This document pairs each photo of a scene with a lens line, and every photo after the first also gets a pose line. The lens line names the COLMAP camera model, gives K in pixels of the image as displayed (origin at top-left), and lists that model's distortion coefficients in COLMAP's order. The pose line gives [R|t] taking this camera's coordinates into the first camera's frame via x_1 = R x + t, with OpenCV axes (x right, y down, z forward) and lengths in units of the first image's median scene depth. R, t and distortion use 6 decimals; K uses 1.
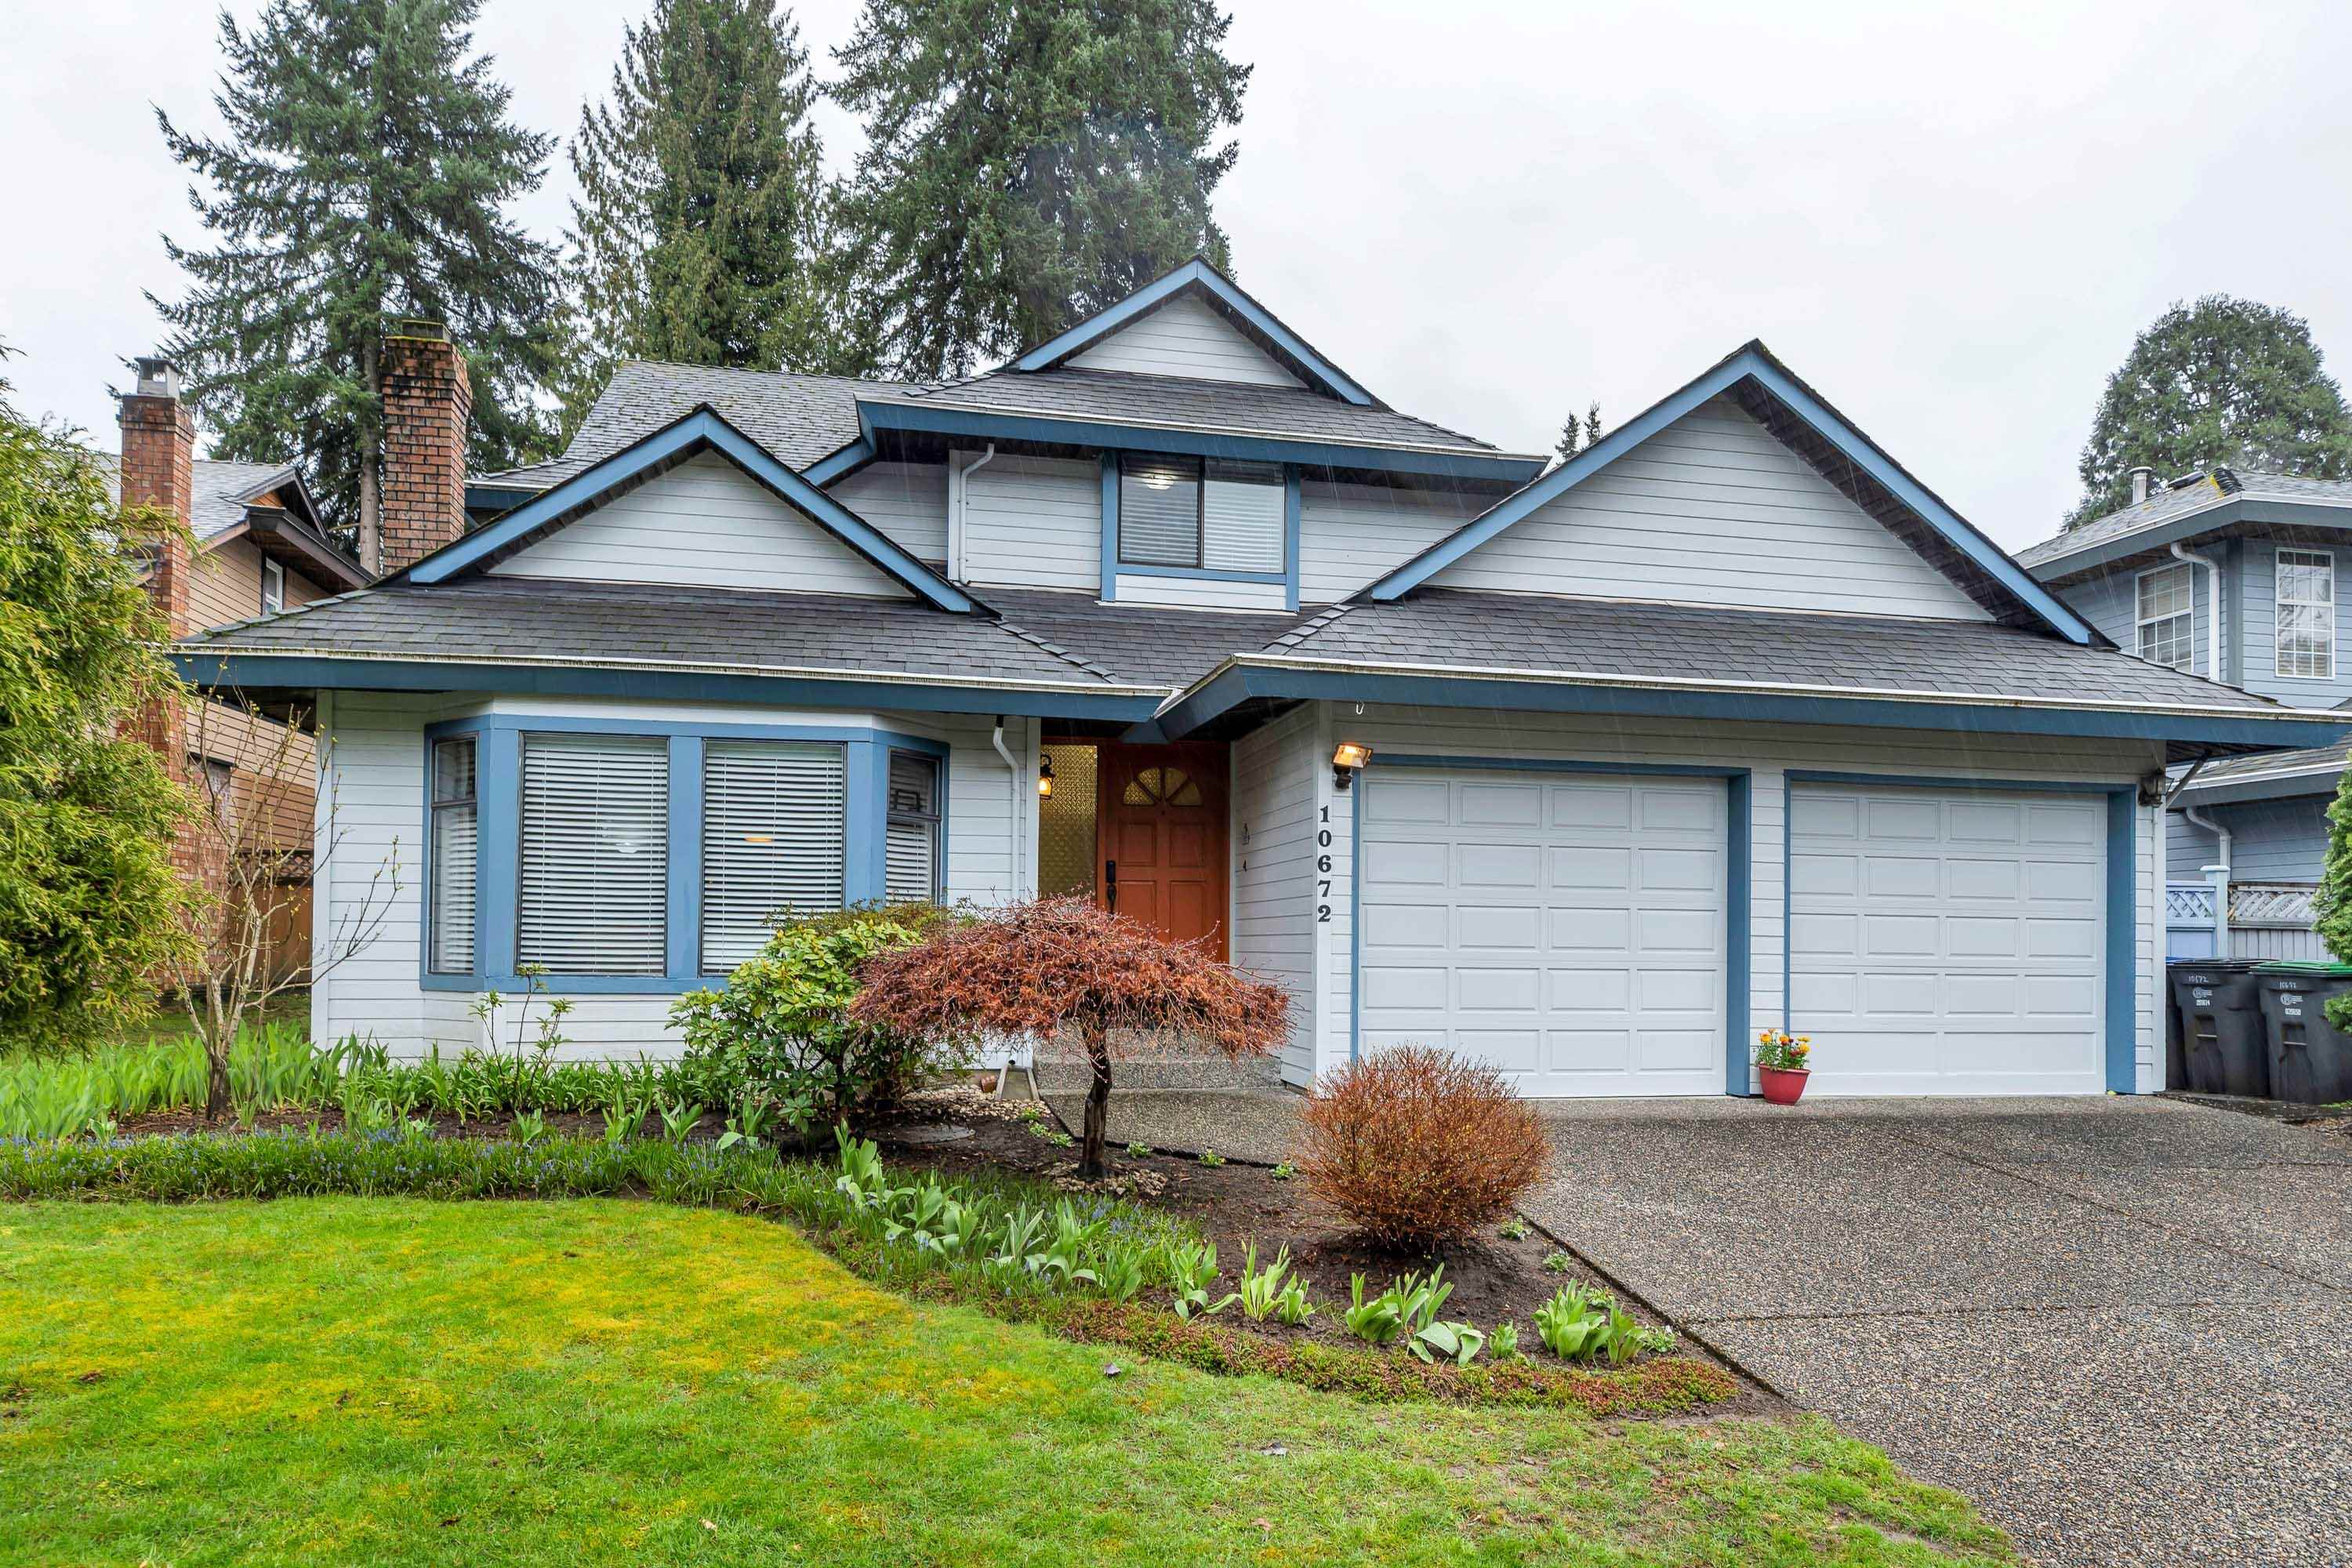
lens RADIAL K [[1437.7, 0, 1153.6], [0, 1437.7, 902.9], [0, 0, 1]] dist [0.015164, 0.000346]
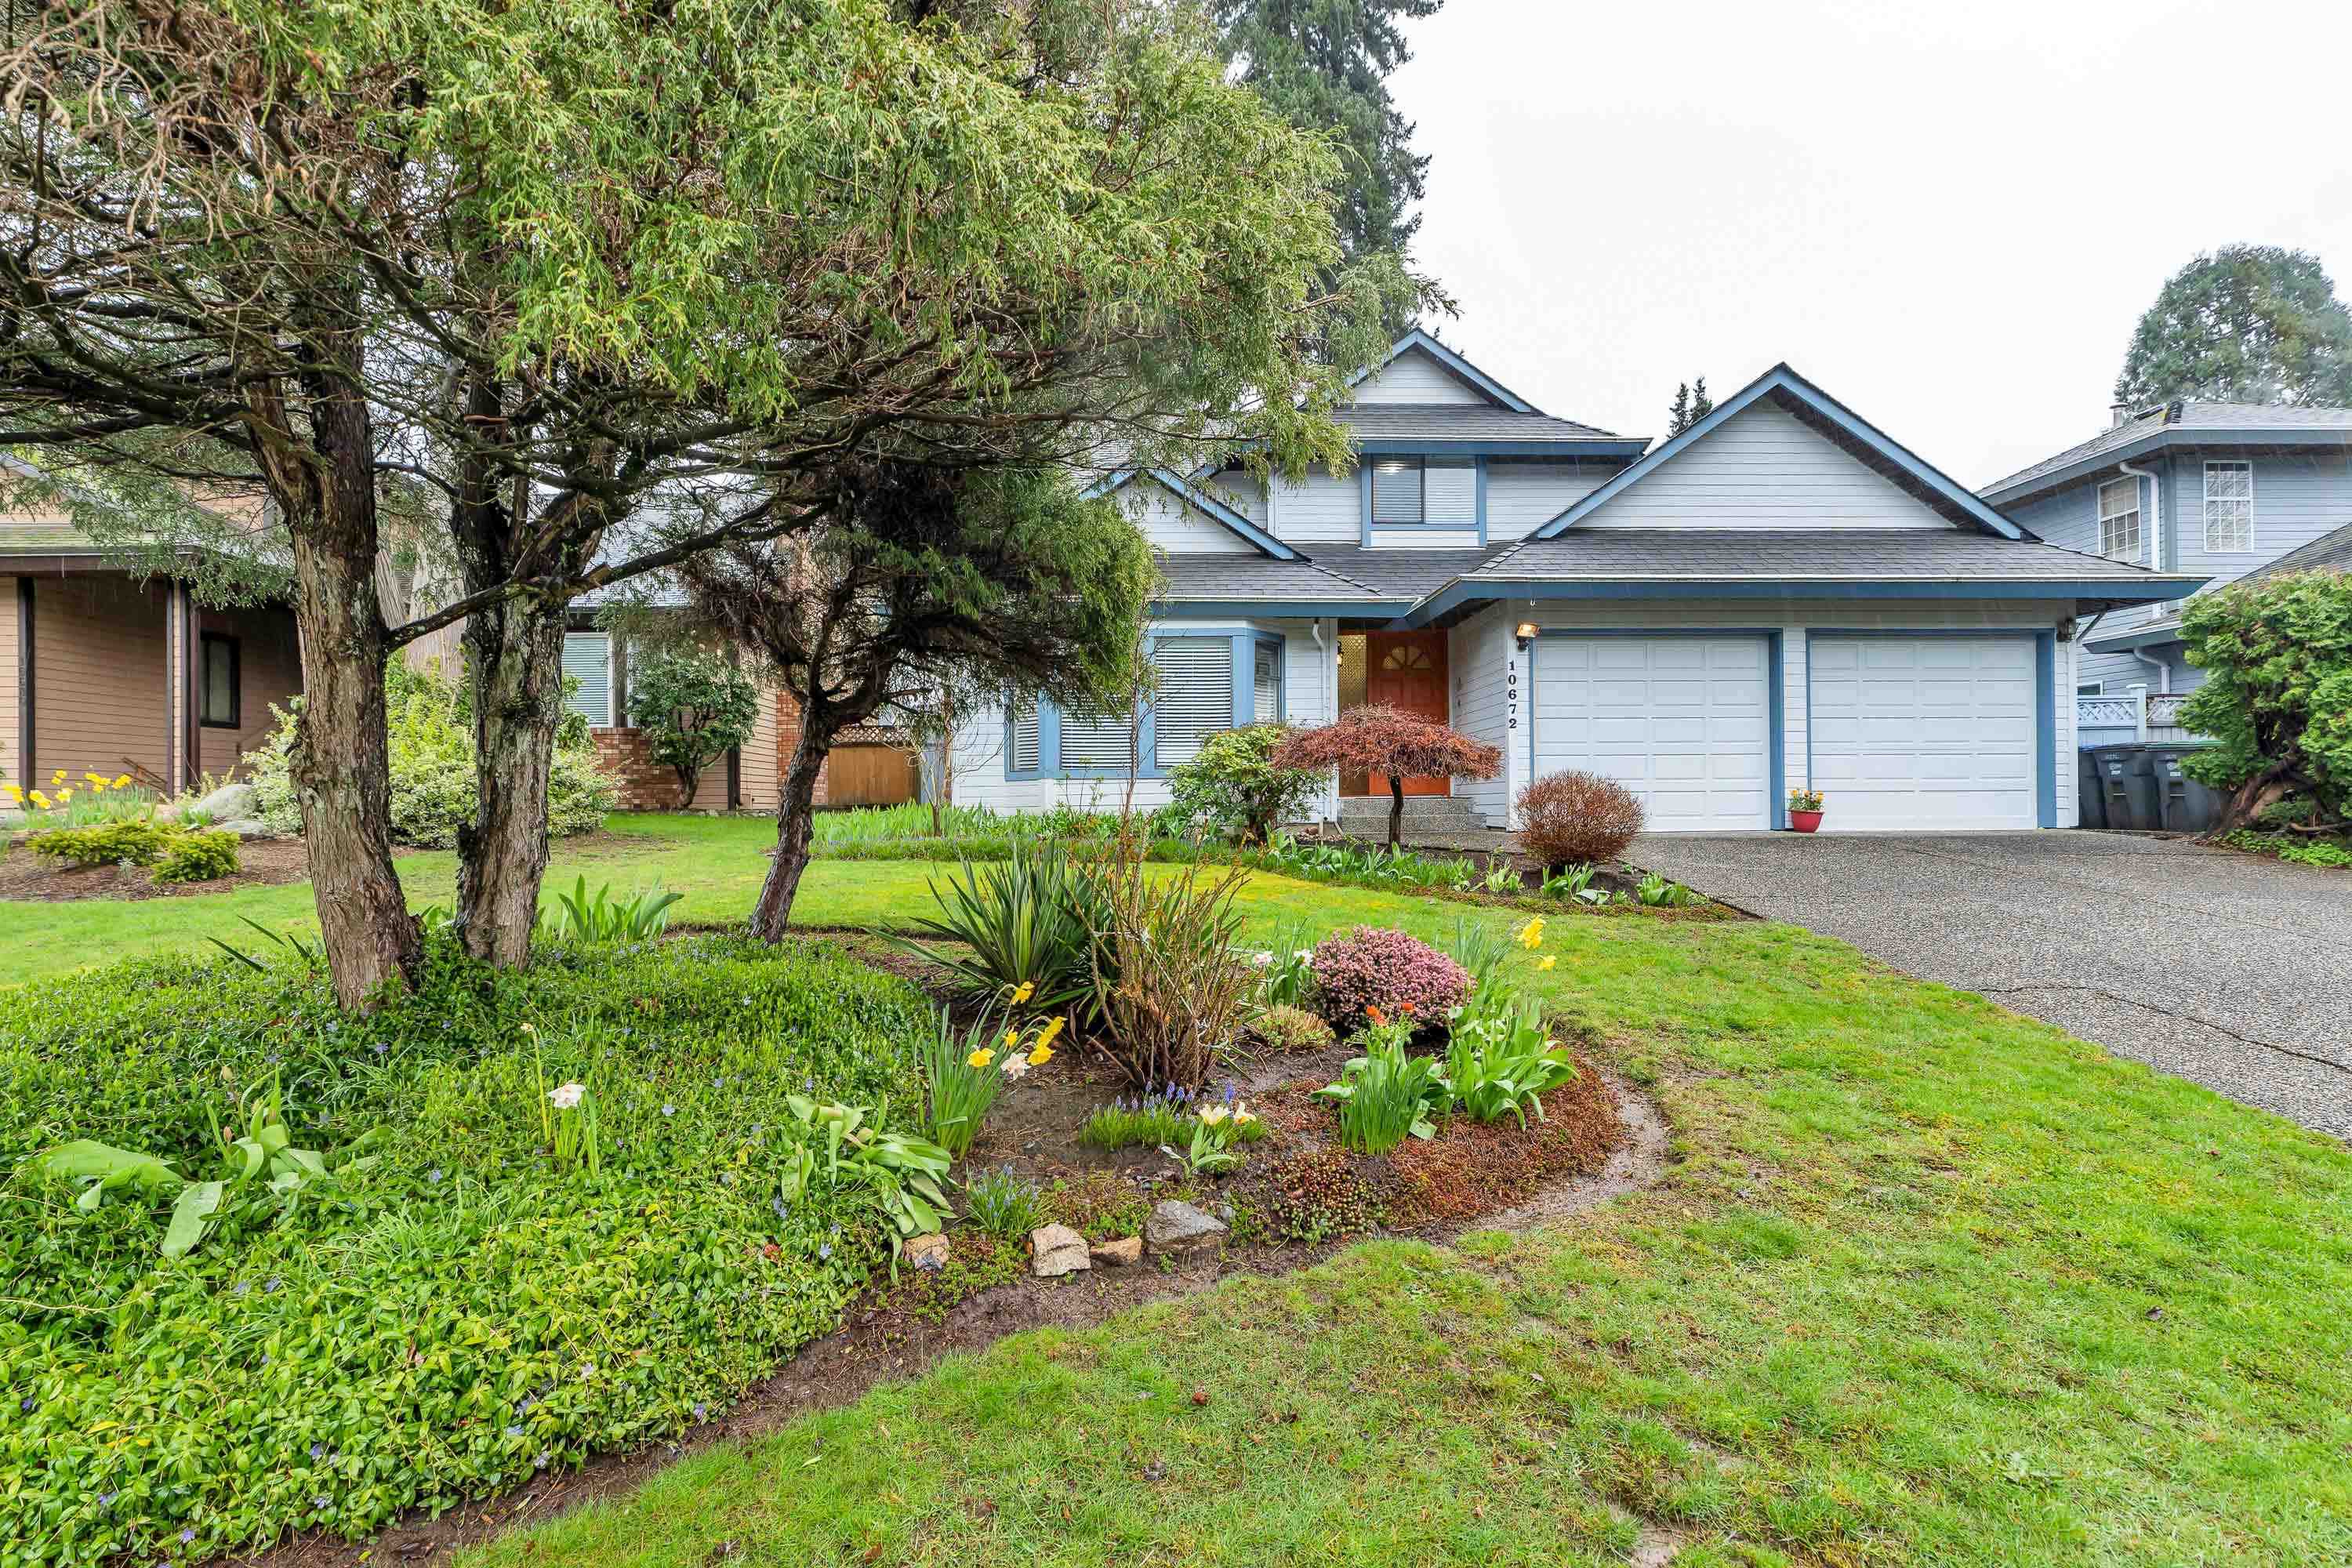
lens RADIAL K [[1081.2, 0, 1176.0], [0, 1081.2, 784.0], [0, 0, 1]] dist [0.011015, 0.000152]
pose [[0.986450, -0.021438, -0.162658, -0.057745], [0.023021, 0.999704, 0.007851, 0.050218], [0.162441, -0.011489, 0.986651, -0.283567]]
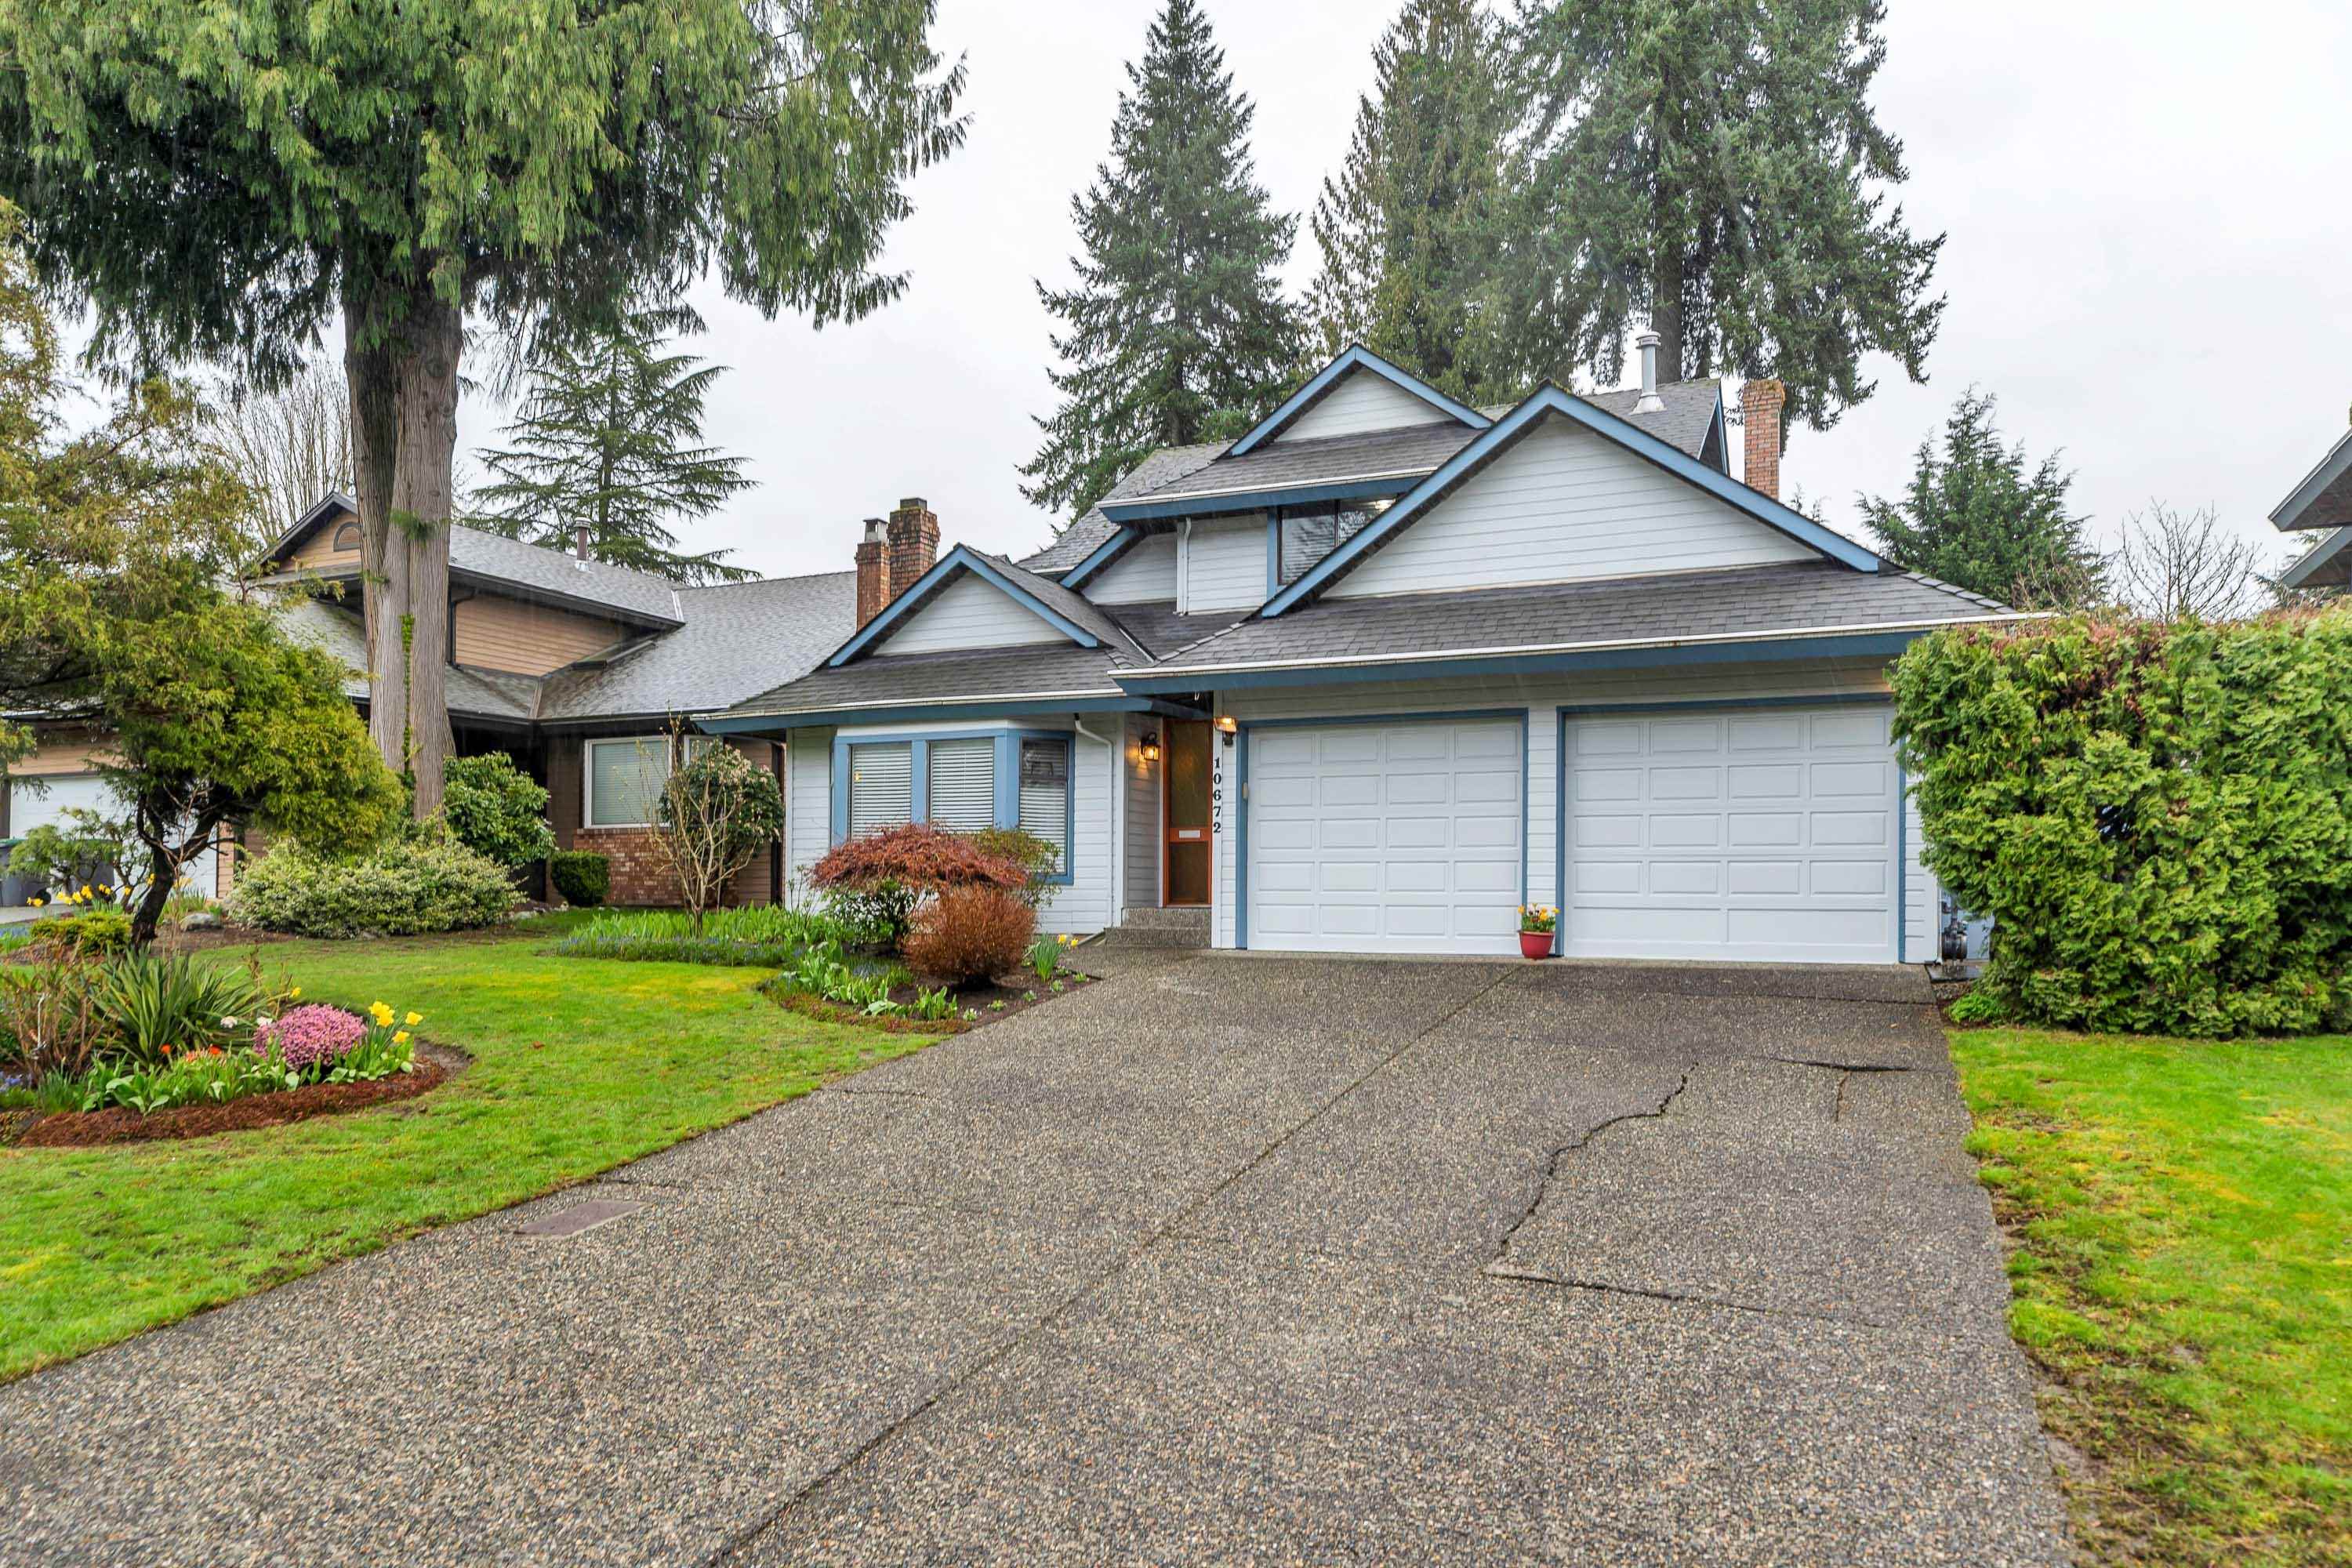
lens RADIAL K [[1549.6, 0, 1175.9], [0, 1549.6, 827.7], [0, 0, 1]] dist [0.025451, -0.000334]
pose [[0.813247, -0.034566, -0.580891, 0.868888], [0.017195, 0.999226, -0.035386, 0.054270], [0.581664, 0.018789, 0.813212, -0.310060]]
